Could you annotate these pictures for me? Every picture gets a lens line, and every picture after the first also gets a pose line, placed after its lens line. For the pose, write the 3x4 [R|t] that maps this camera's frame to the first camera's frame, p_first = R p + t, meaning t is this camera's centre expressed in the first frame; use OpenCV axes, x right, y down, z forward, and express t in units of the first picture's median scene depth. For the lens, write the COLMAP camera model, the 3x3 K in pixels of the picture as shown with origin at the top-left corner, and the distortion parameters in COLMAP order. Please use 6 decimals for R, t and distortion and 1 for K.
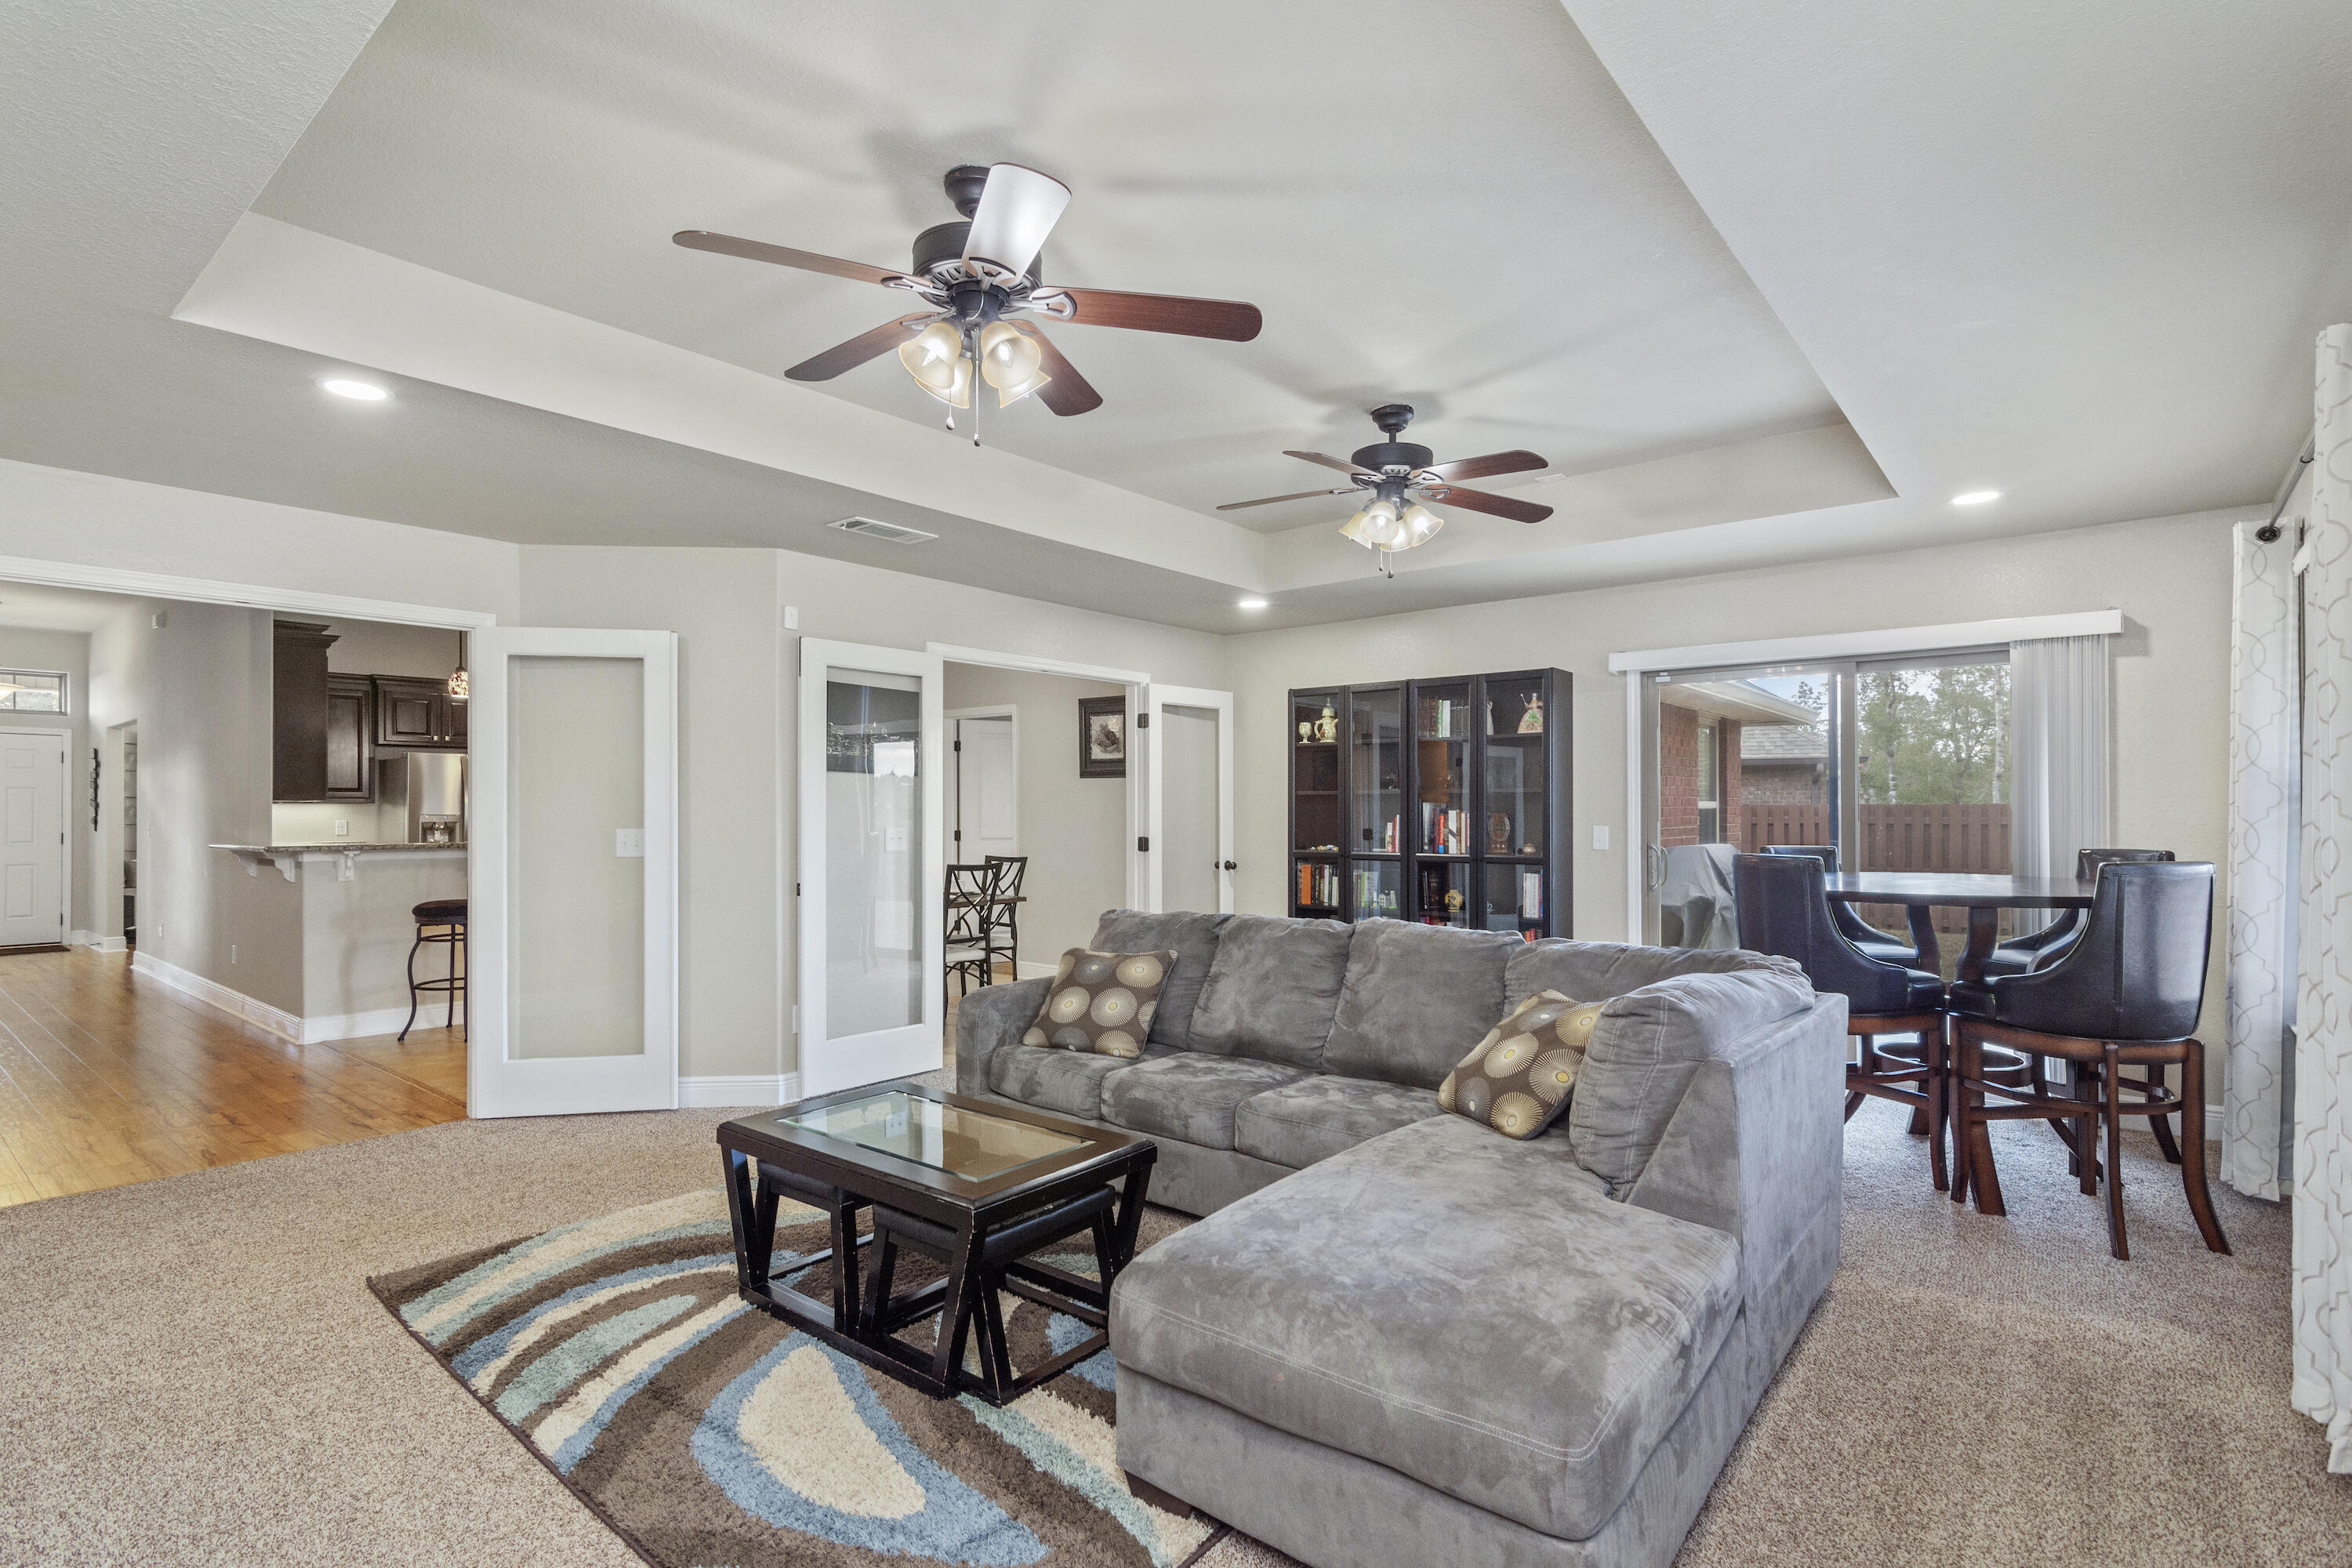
lens RADIAL K [[1104.1, 0, 1177.6], [0, 1104.1, 790.1], [0, 0, 1]] dist [-0.000787, -0.000083]
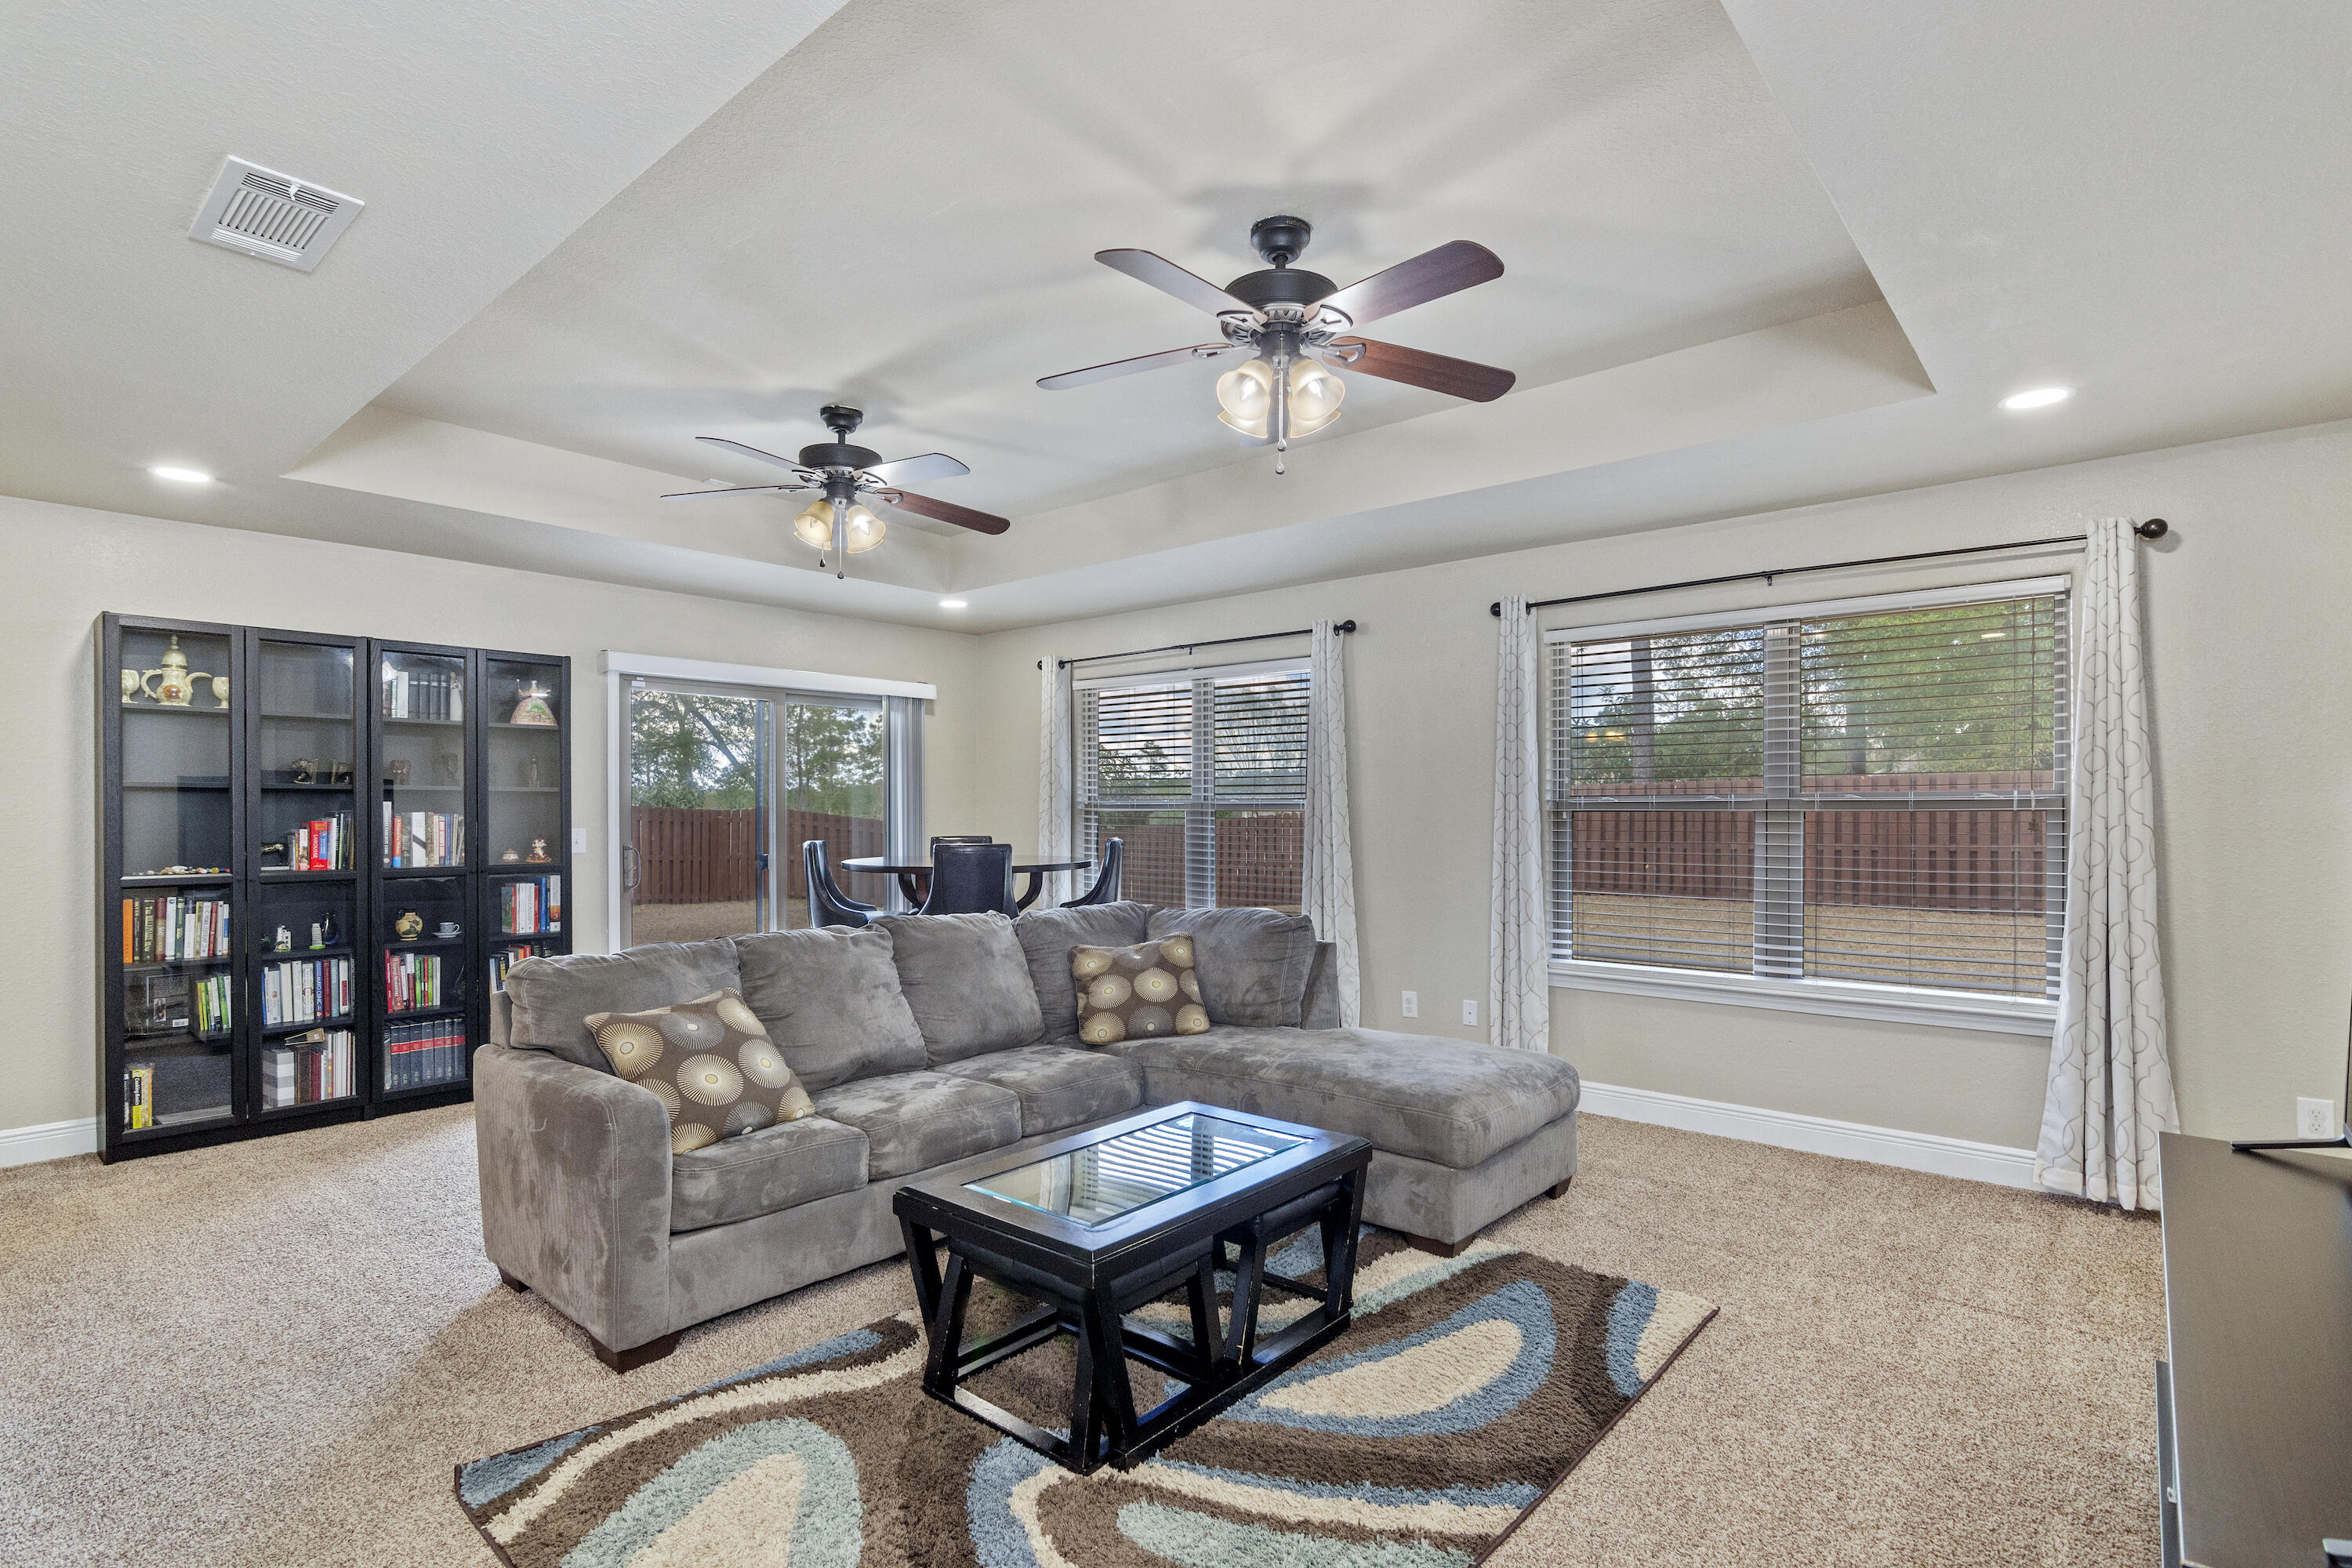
lens RADIAL K [[1107.2, 0, 1168.1], [0, 1107.2, 805.0], [0, 0, 1]] dist [-0.003163, 0.000140]
pose [[0.055558, 0.010629, 0.998399, -0.824556], [-0.020863, 0.999737, -0.009483, 0.015739], [-0.998237, -0.020303, 0.055765, 0.678641]]
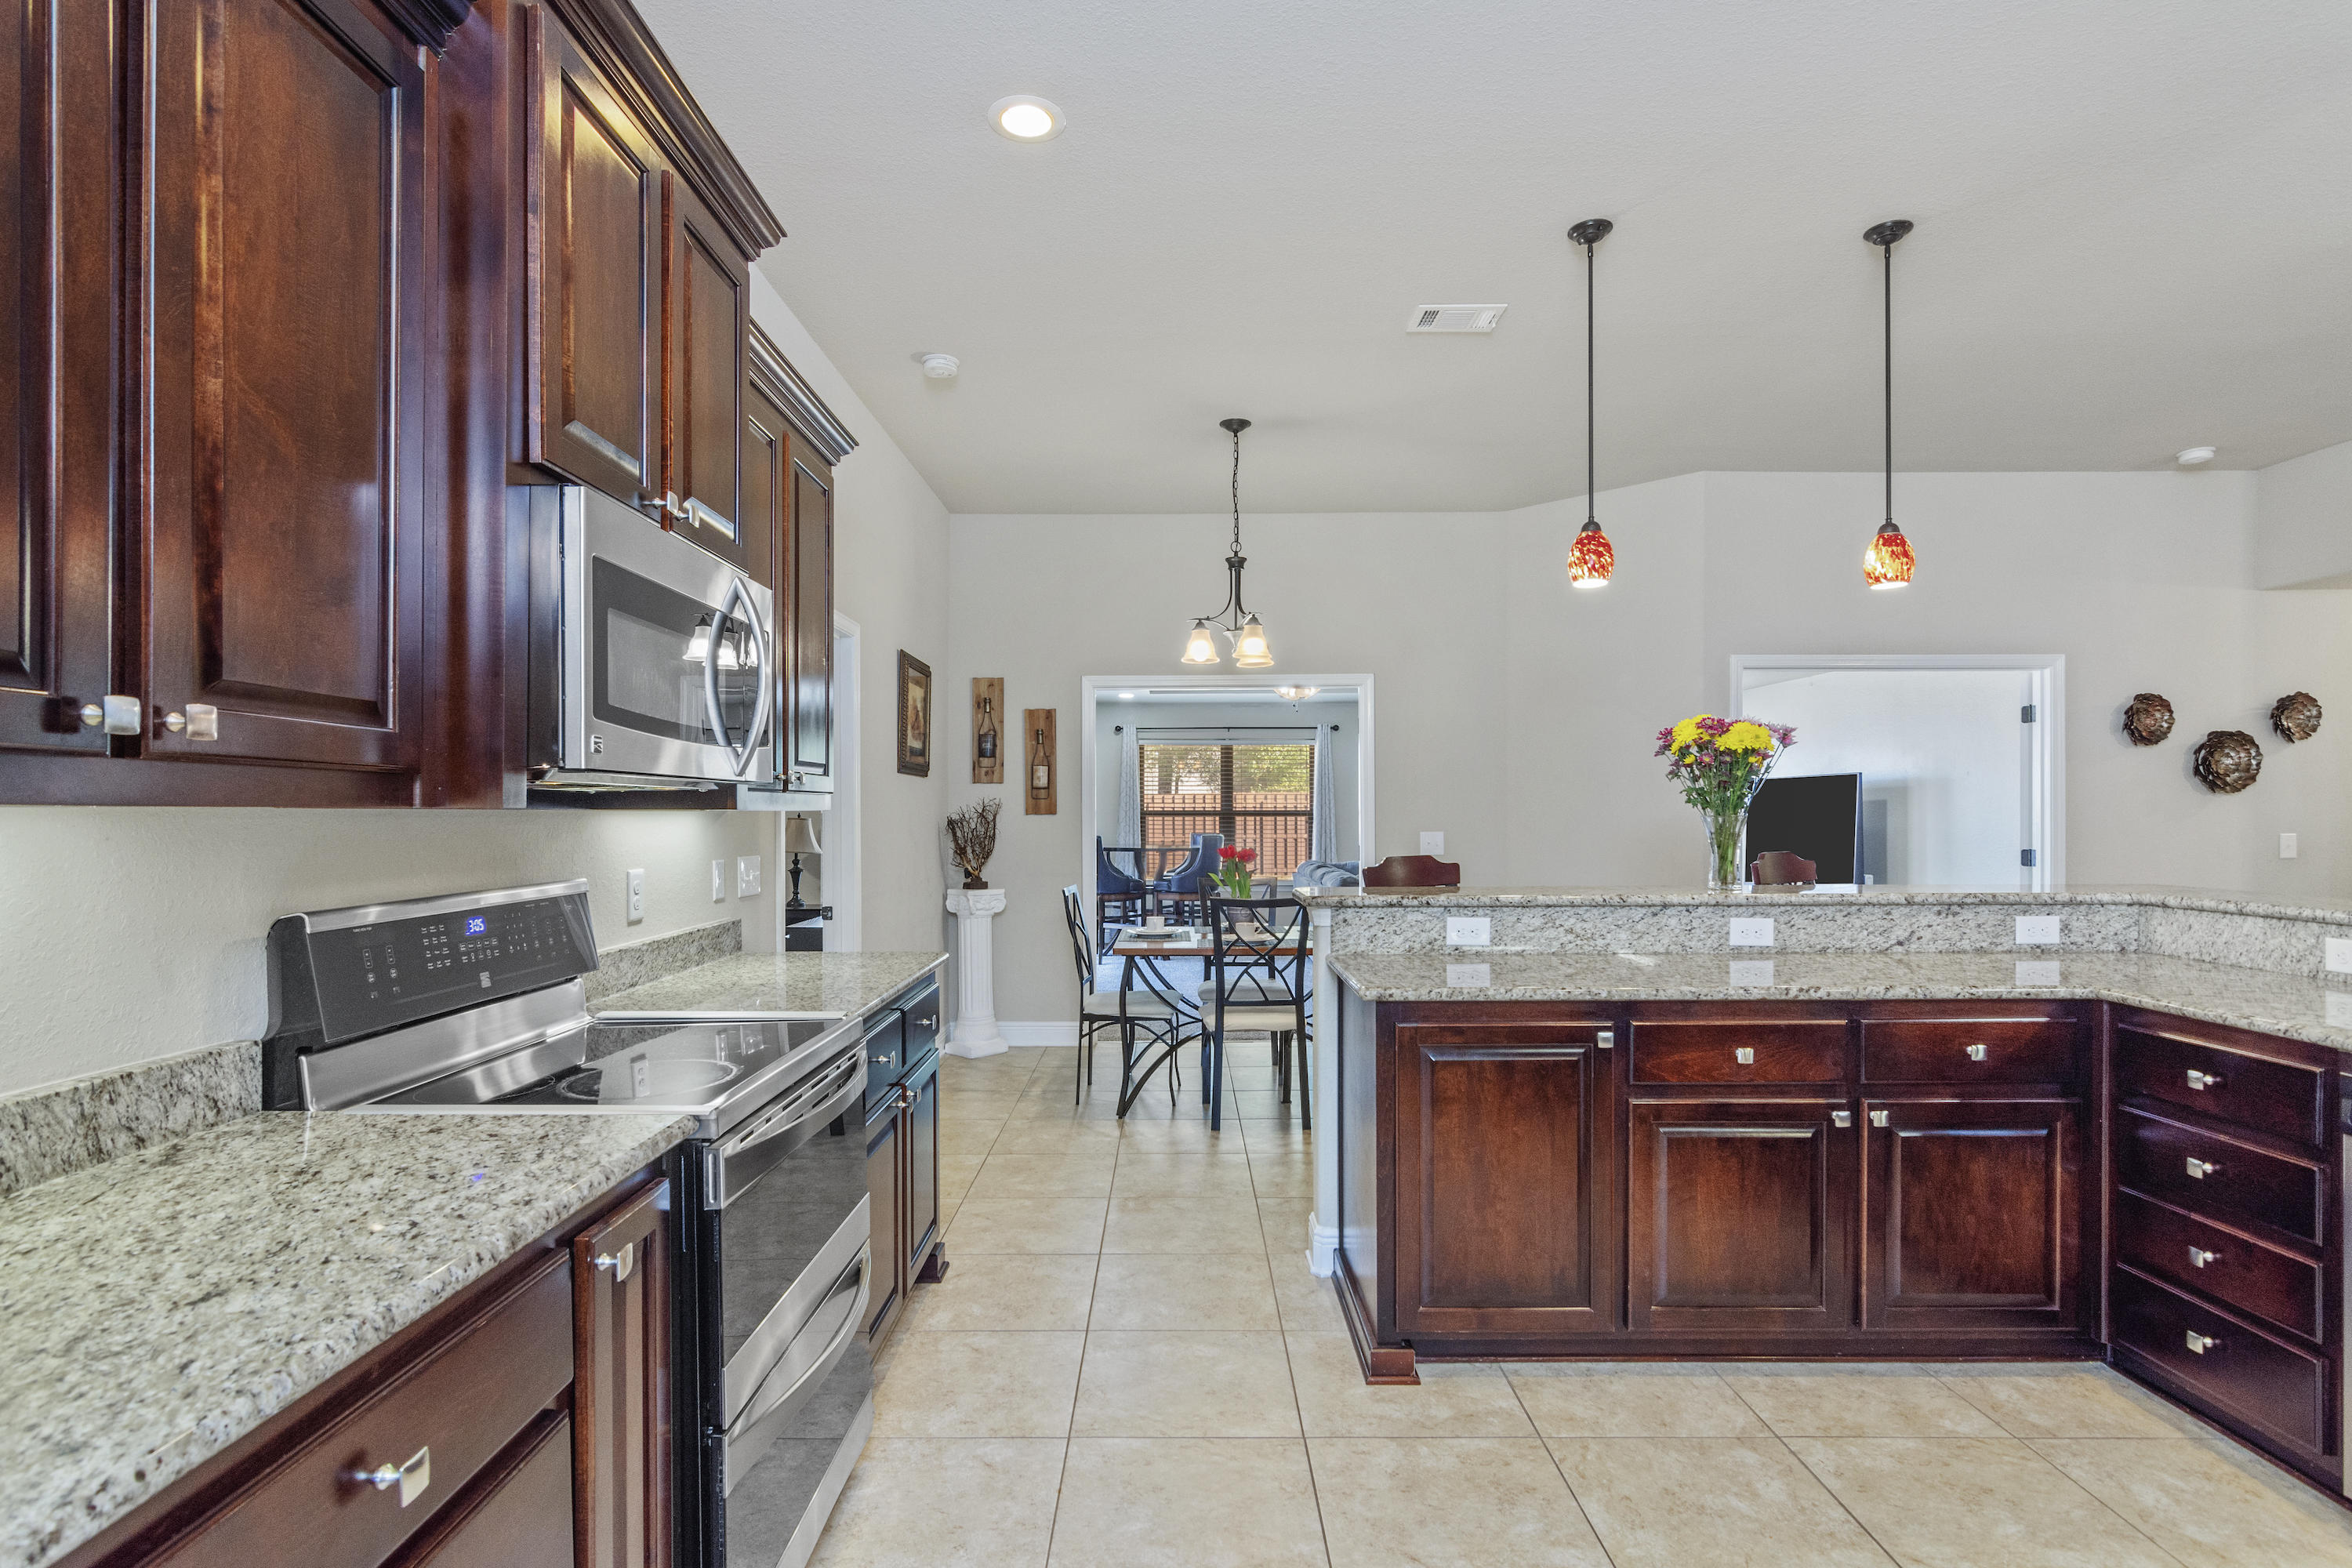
lens RADIAL K [[1143.6, 0, 1172.3], [0, 1143.6, 812.9], [0, 0, 1]] dist [0.000450, 0.001260]
pose [[-0.621013, 0.007925, 0.783760, -1.443735], [-0.006207, 0.999868, -0.015028, 0.038053], [-0.783776, -0.014197, -0.620882, 2.651201]]
